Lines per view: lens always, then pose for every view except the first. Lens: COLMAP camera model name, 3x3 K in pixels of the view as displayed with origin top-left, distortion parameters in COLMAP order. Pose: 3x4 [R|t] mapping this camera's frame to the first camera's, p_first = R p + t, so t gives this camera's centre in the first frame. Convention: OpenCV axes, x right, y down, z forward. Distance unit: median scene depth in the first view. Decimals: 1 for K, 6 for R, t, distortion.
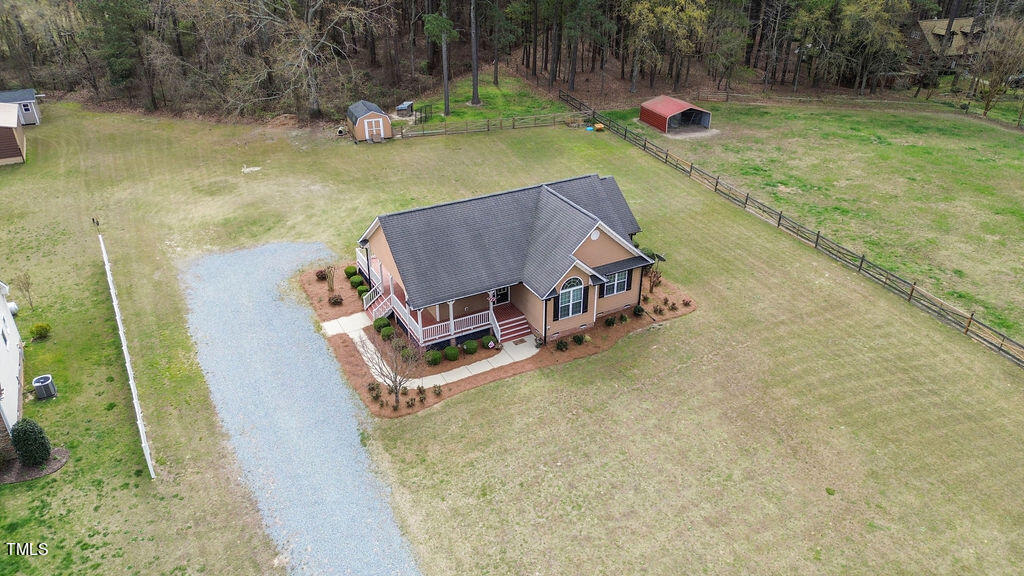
lens RADIAL K [[717.3, 0, 513.2], [0, 717.3, 290.4], [0, 0, 1]] dist [0.105042, -0.120059]
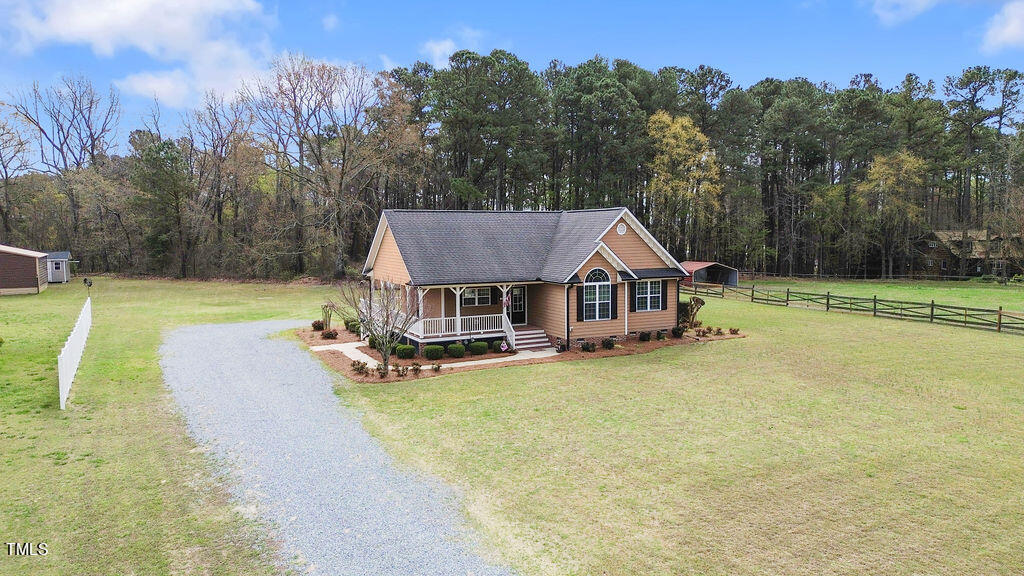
lens RADIAL K [[717.3, 0, 513.2], [0, 717.3, 290.4], [0, 0, 1]] dist [0.105042, -0.120059]
pose [[0.999208, -0.009274, -0.038702, 0.009237], [-0.007571, 0.910411, -0.413635, 0.253781], [0.039071, 0.413601, 0.909620, 0.144453]]
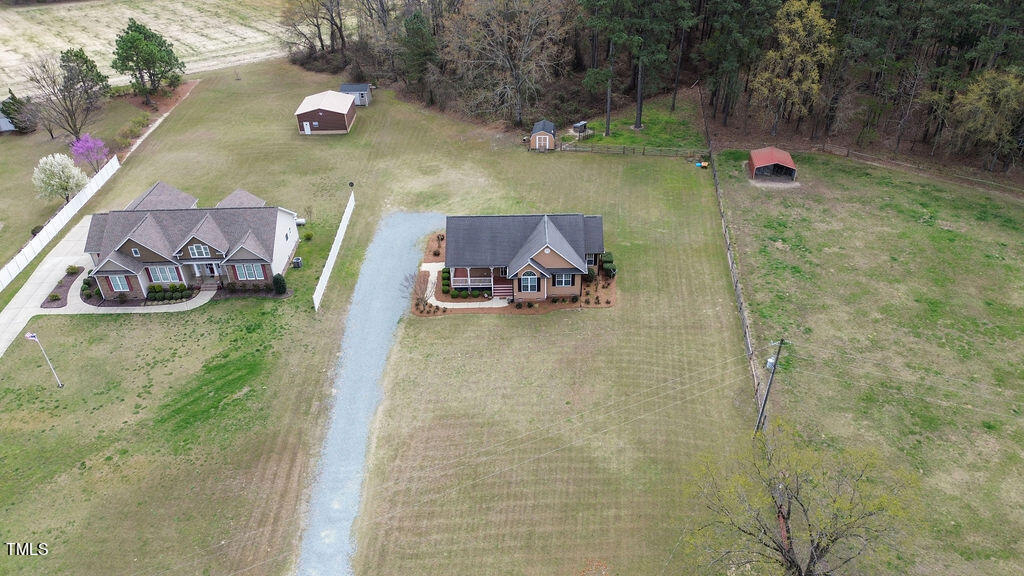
lens RADIAL K [[717.3, 0, 513.2], [0, 717.3, 290.4], [0, 0, 1]] dist [0.105042, -0.120059]
pose [[0.876700, 0.246304, -0.413197, 0.558276], [-0.213544, 0.968967, 0.124507, -0.129100], [0.431041, -0.020920, 0.902090, -0.455213]]
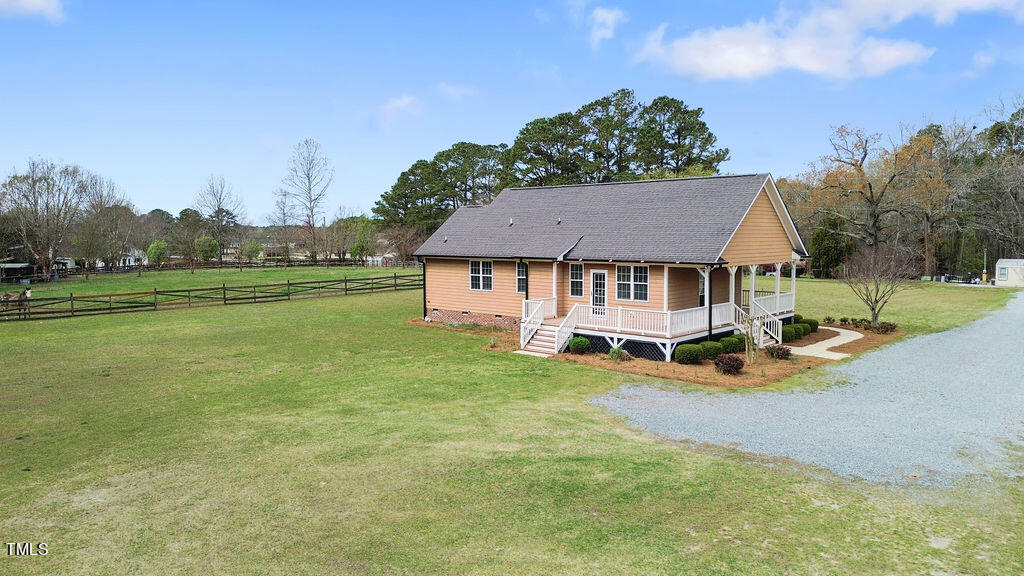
lens RADIAL K [[717.3, 0, 513.2], [0, 717.3, 290.4], [0, 0, 1]] dist [0.105042, -0.120059]
pose [[-0.344590, -0.082387, 0.935131, -0.552316], [0.456953, 0.855441, 0.243751, -0.206994], [-0.820032, 0.511305, -0.257129, 1.013436]]
